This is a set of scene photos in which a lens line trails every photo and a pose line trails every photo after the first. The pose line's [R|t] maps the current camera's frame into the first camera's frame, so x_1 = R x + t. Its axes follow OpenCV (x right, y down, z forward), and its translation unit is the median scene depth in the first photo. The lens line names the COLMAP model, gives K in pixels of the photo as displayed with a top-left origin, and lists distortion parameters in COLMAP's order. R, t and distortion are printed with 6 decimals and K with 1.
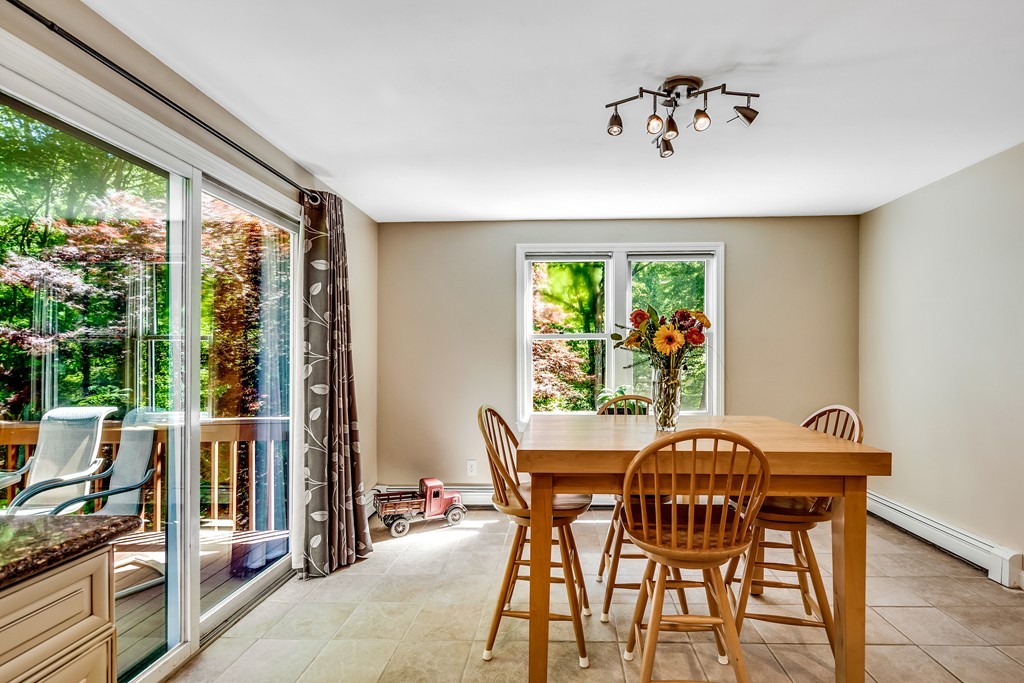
lens RADIAL K [[456.4, 0, 511.8], [0, 456.4, 349.5], [0, 0, 1]] dist [0.013081, -0.004092]
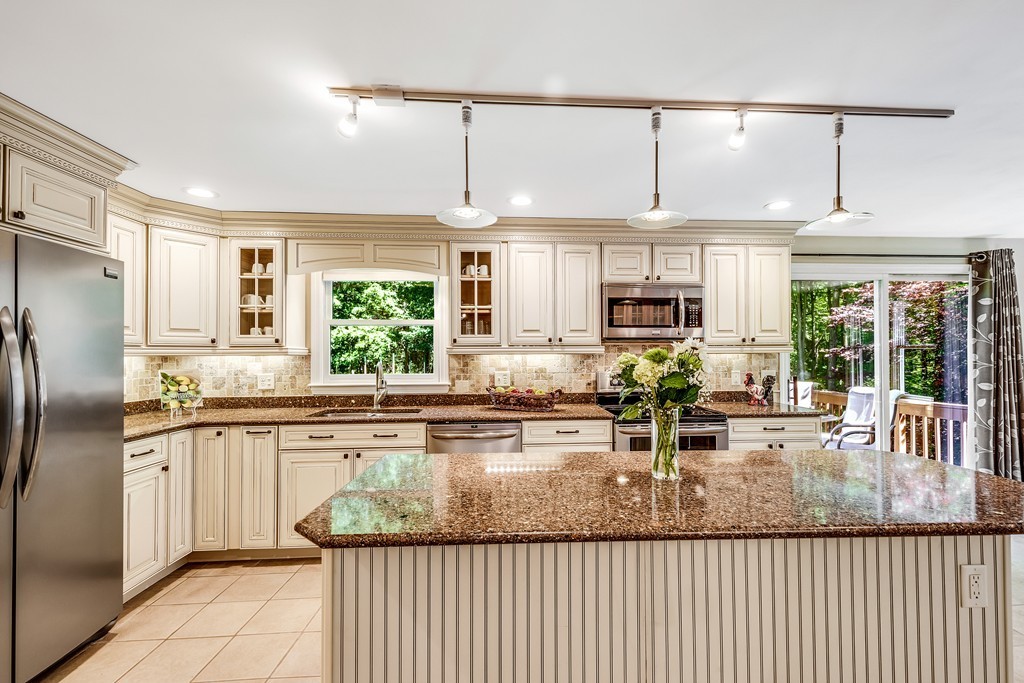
lens RADIAL K [[456.4, 0, 537.8], [0, 456.4, 349.3], [0, 0, 1]] dist [0.013081, -0.004092]
pose [[0.086428, -0.008696, -0.996220, 0.919757], [0.010282, 0.999916, -0.007836, -0.034824], [0.996205, -0.009566, 0.086511, -0.554014]]
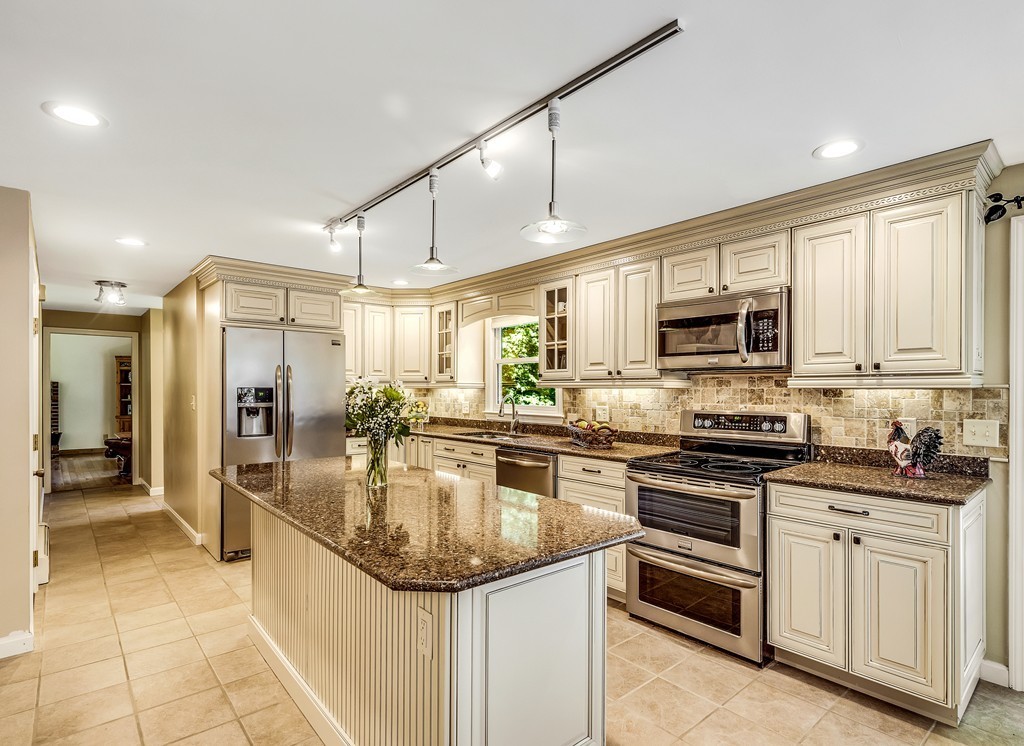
lens RADIAL K [[525.9, 0, 511.6], [0, 525.9, 393.5], [0, 0, 1]] dist [0.001907, -0.003432]
pose [[-0.745739, 0.008313, -0.666187, 0.753811], [0.004945, 0.999964, 0.006943, -0.028527], [0.666220, 0.001884, -0.745753, 0.426665]]
